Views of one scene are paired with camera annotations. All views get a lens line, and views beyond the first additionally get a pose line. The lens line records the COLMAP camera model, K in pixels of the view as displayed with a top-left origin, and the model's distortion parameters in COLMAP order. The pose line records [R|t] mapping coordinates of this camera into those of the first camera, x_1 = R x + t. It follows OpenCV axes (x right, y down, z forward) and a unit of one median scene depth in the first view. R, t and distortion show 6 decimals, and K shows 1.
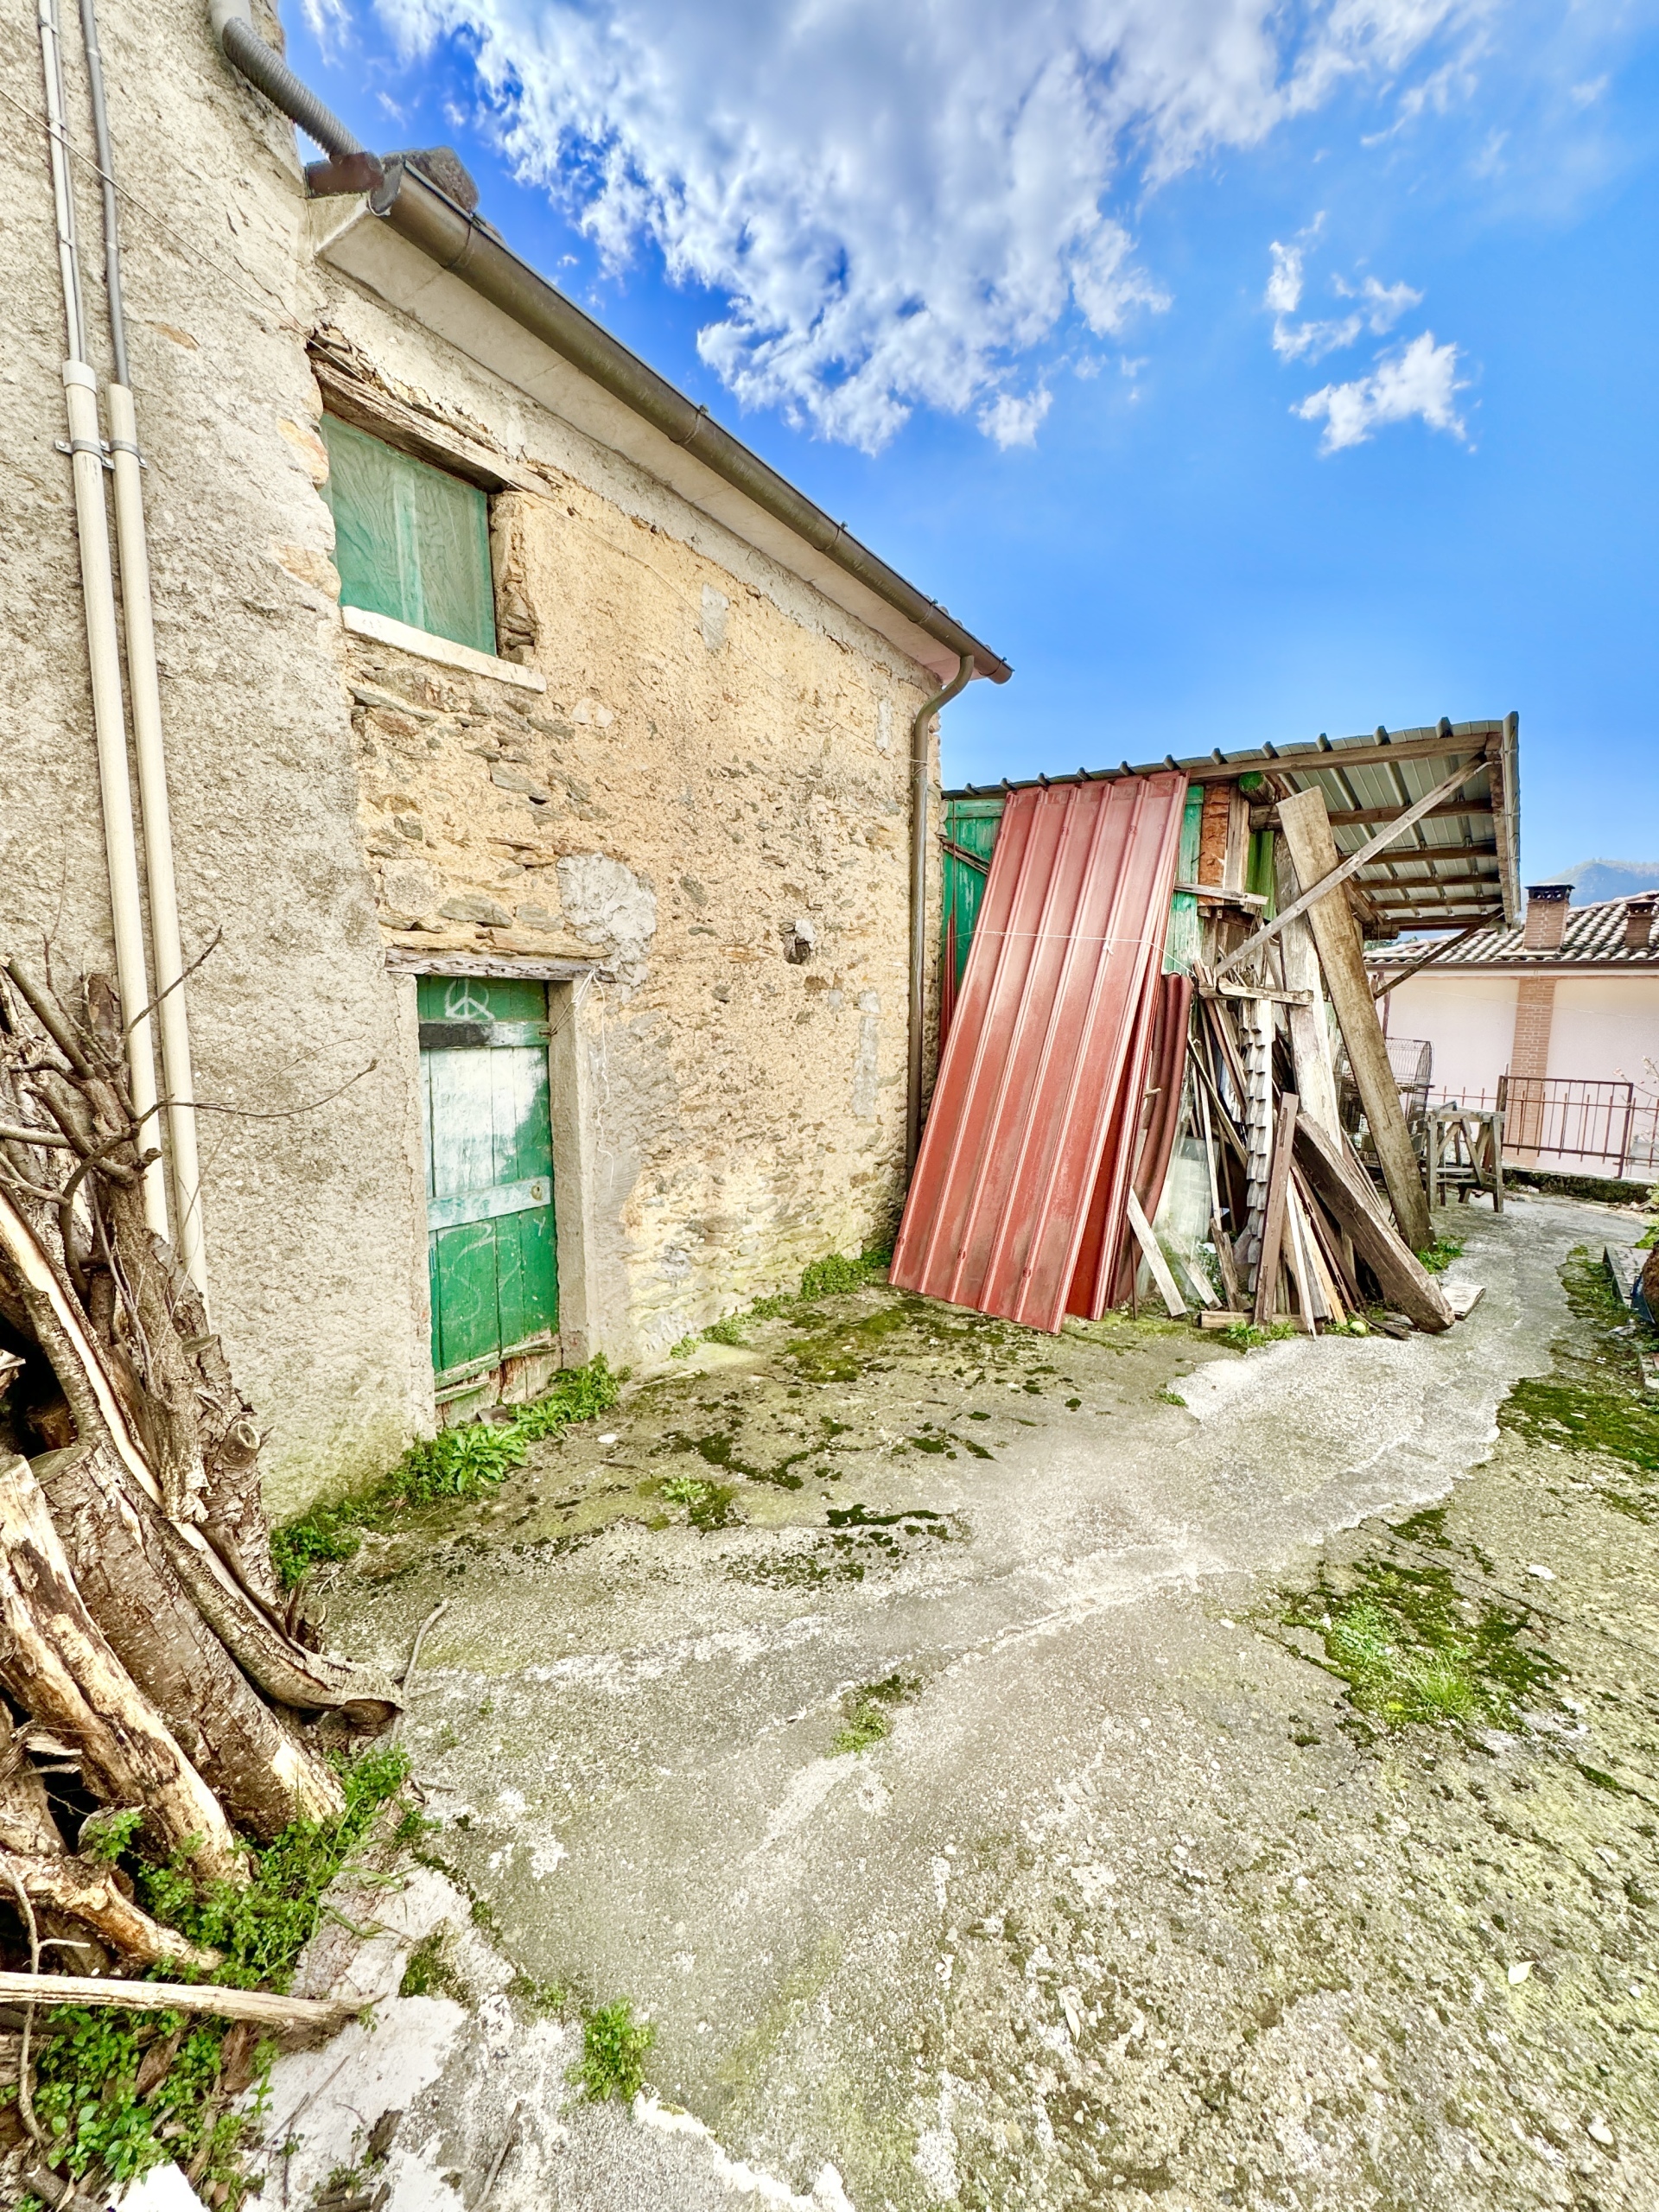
lens RADIAL K [[881.1, 0, 829.7], [0, 881.1, 1104.4], [0, 0, 1]] dist [-0.002004, 0.000198]
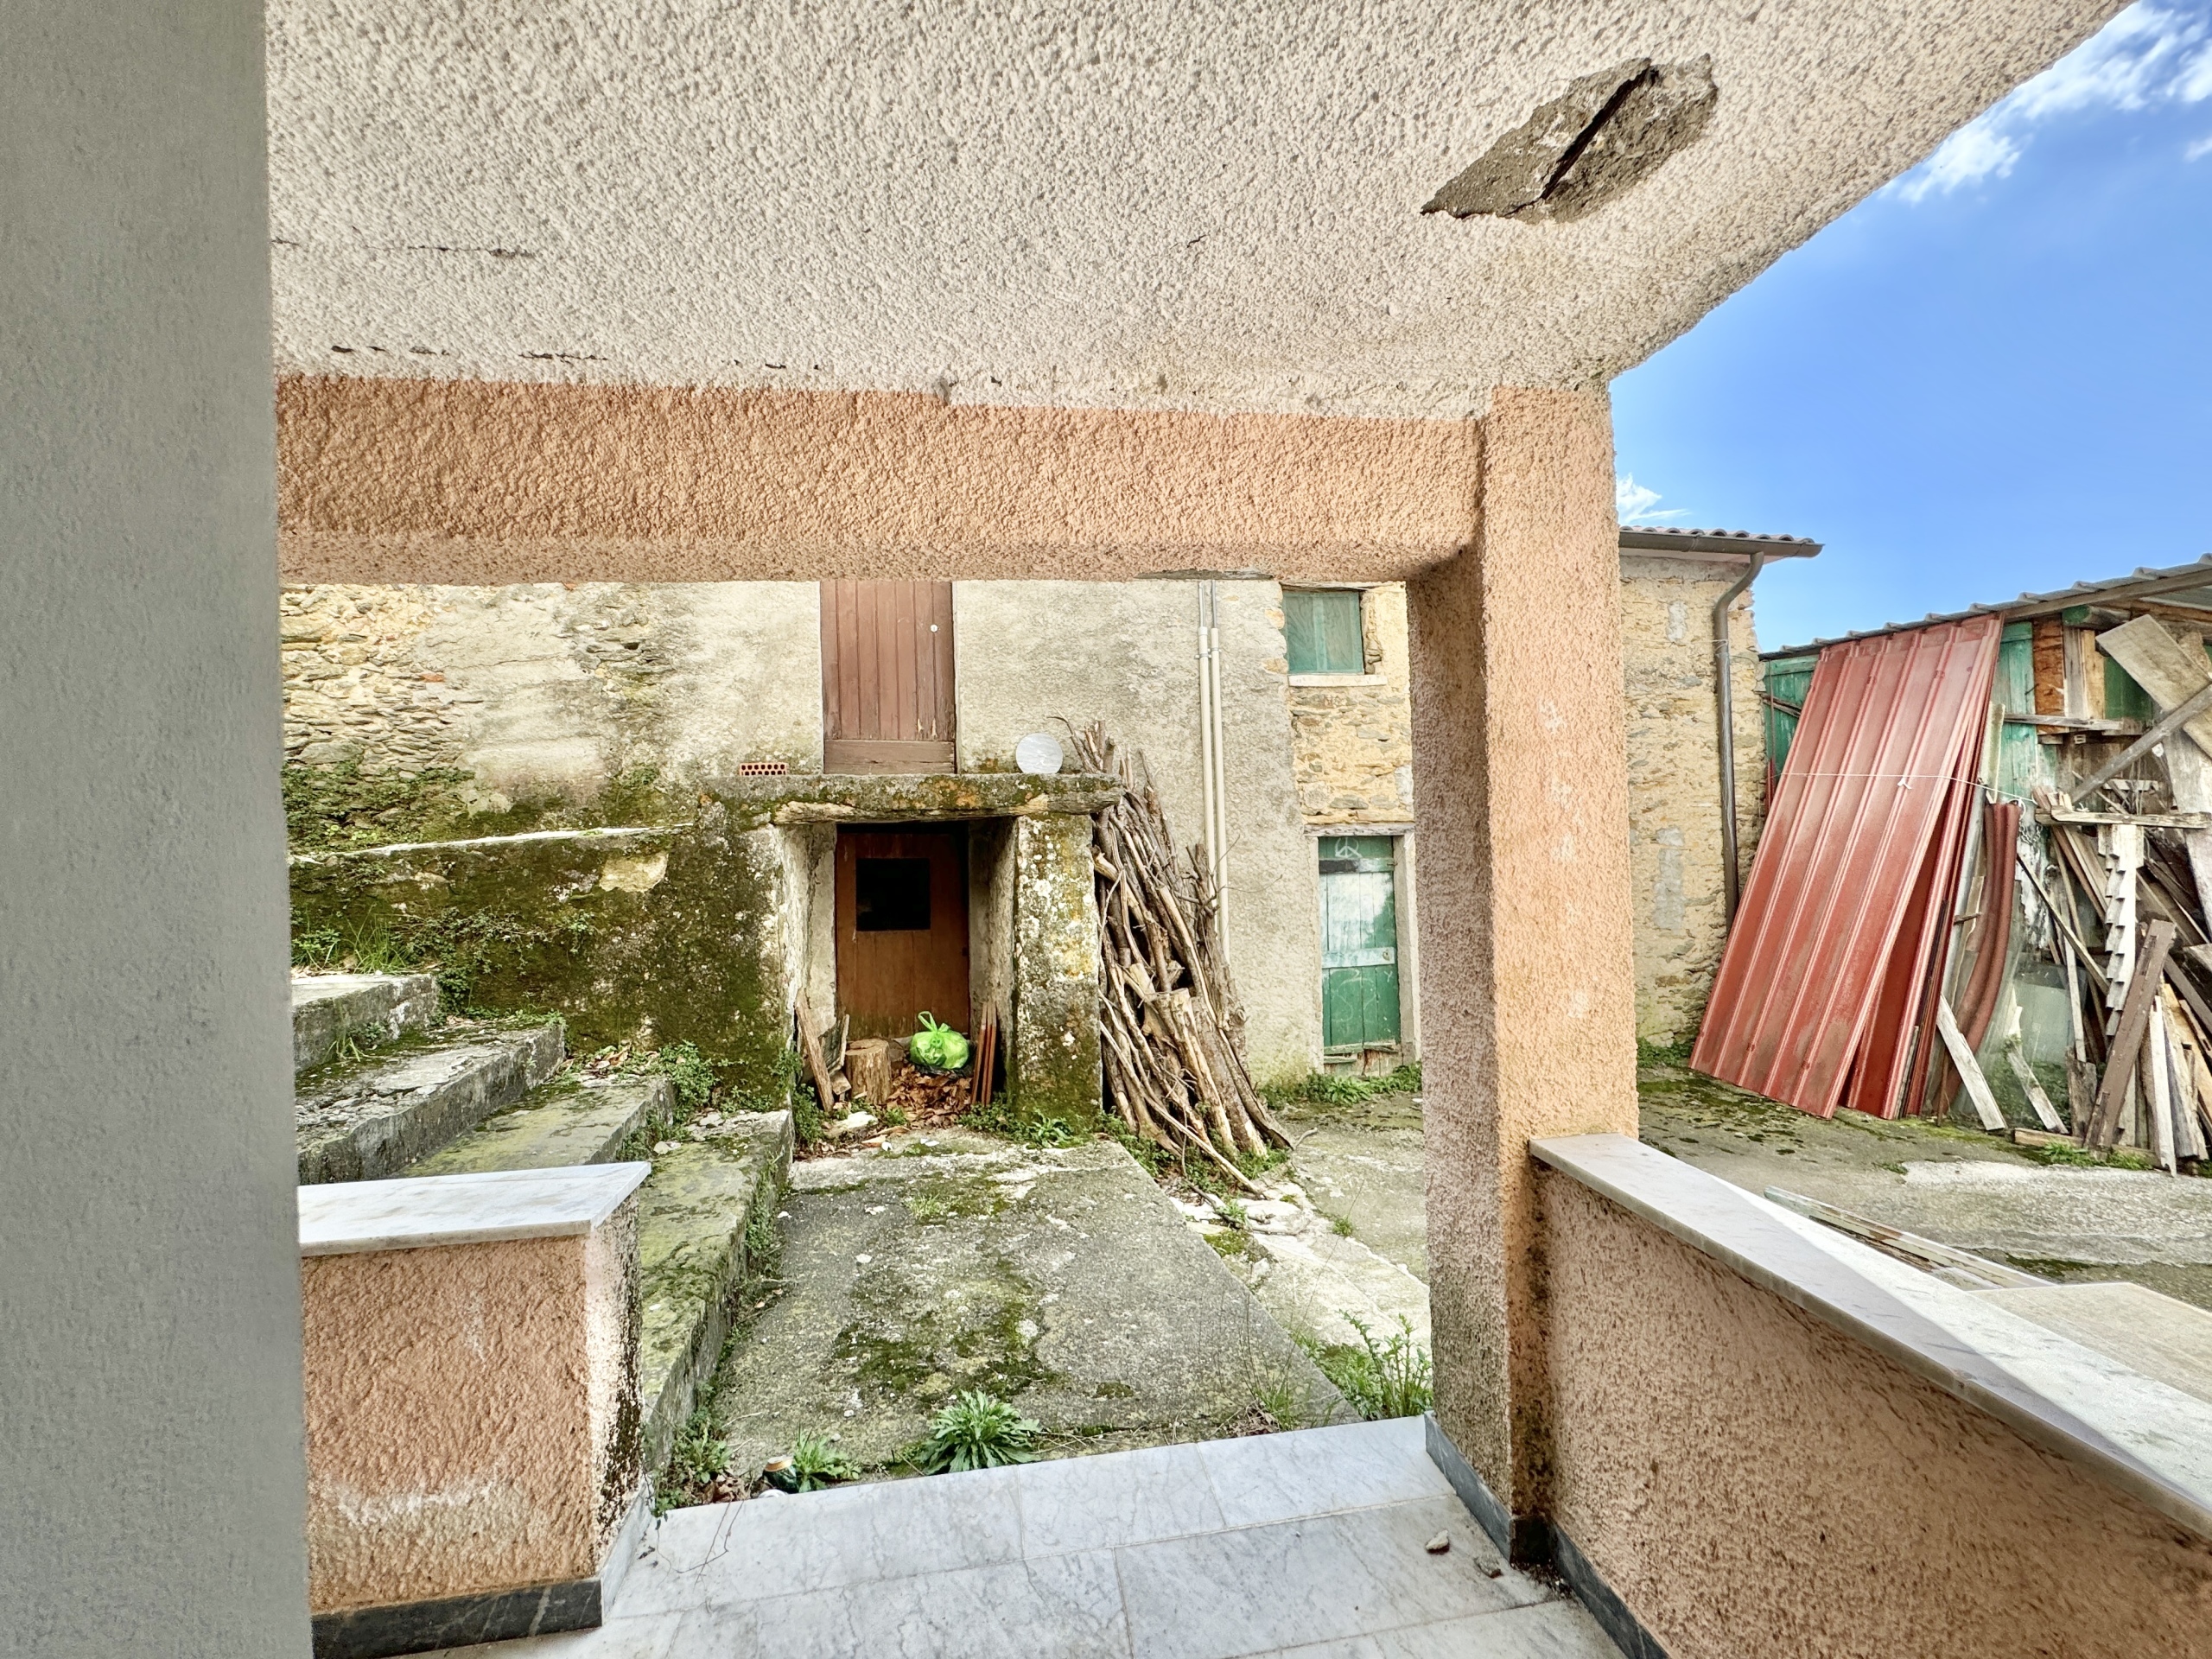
lens RADIAL K [[881.1, 0, 1108.0], [0, 881.1, 829.8], [0, 0, 1]] dist [-0.002004, 0.000198]
pose [[0.732822, -0.034173, -0.679562, 0.410794], [-0.046318, 0.993916, -0.099928, 0.046573], [0.678842, 0.104705, 0.726780, -0.598459]]
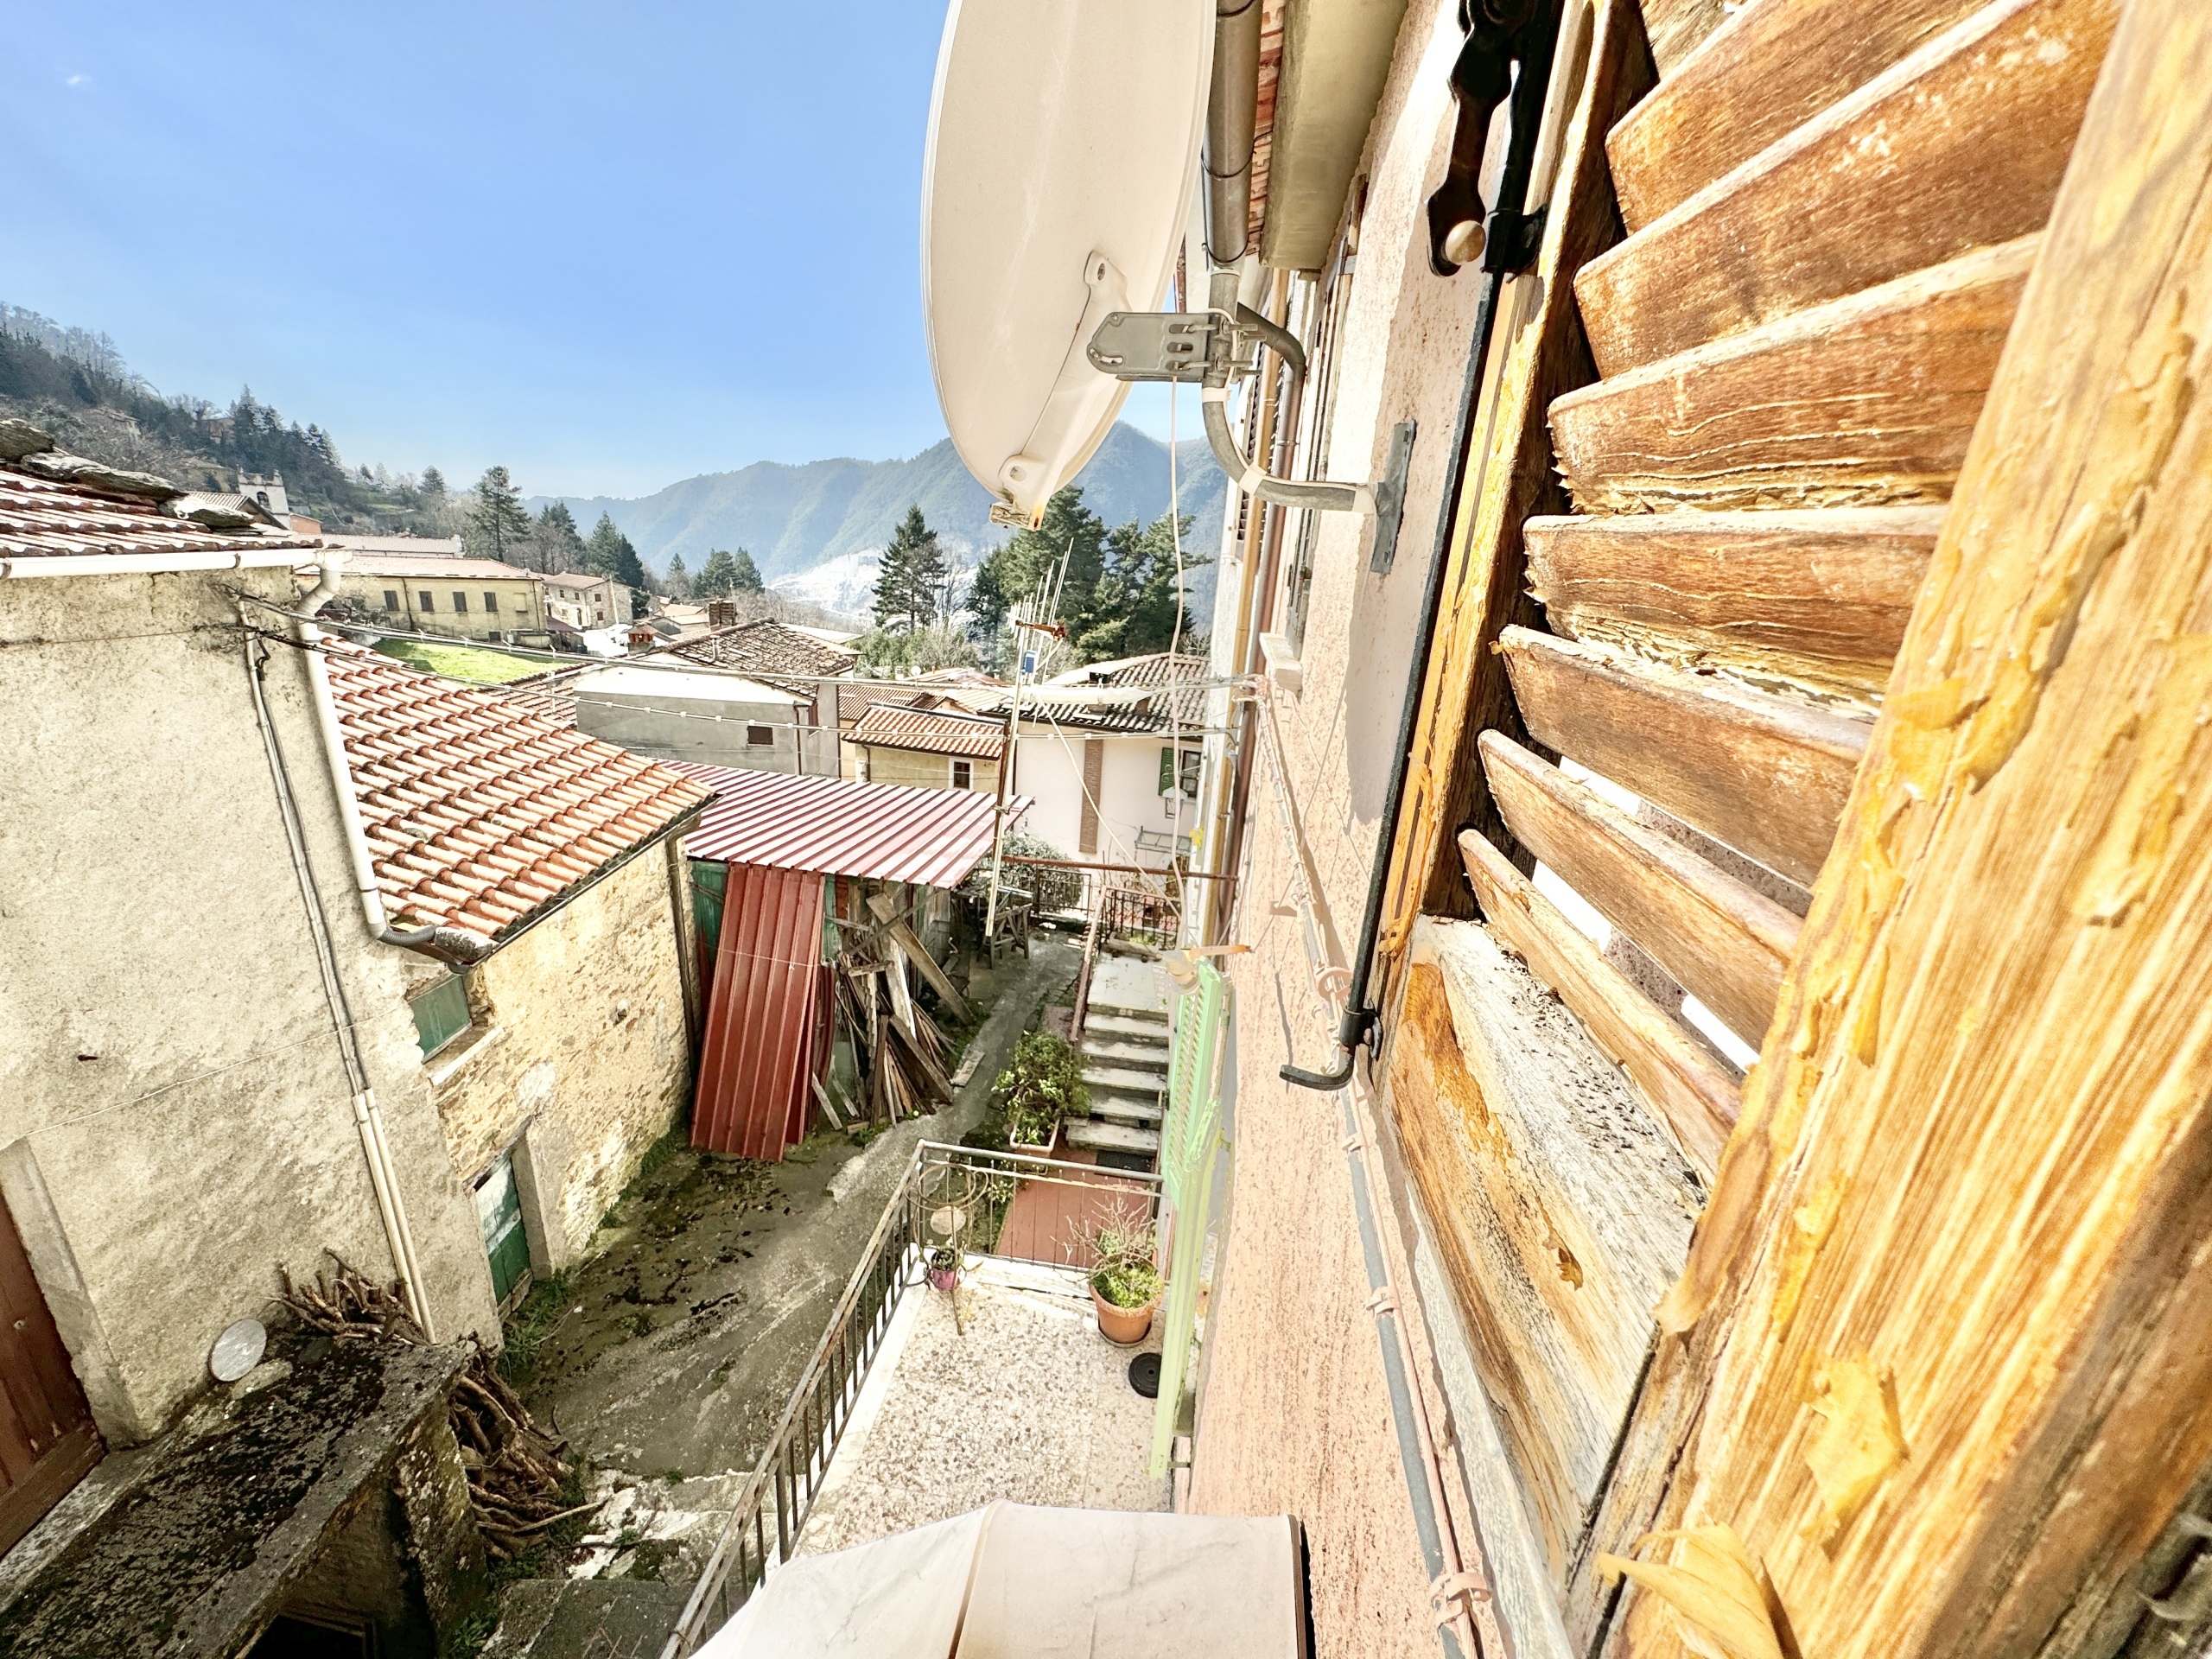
lens RADIAL K [[881.1, 0, 1106.0], [0, 881.1, 828.9], [0, 0, 1]] dist [-0.002004, 0.000198]
pose [[0.839127, -0.126776, 0.528955, -0.127450], [0.006776, 0.974820, 0.222888, -1.146102], [-0.543893, -0.183447, 0.818858, -1.196269]]
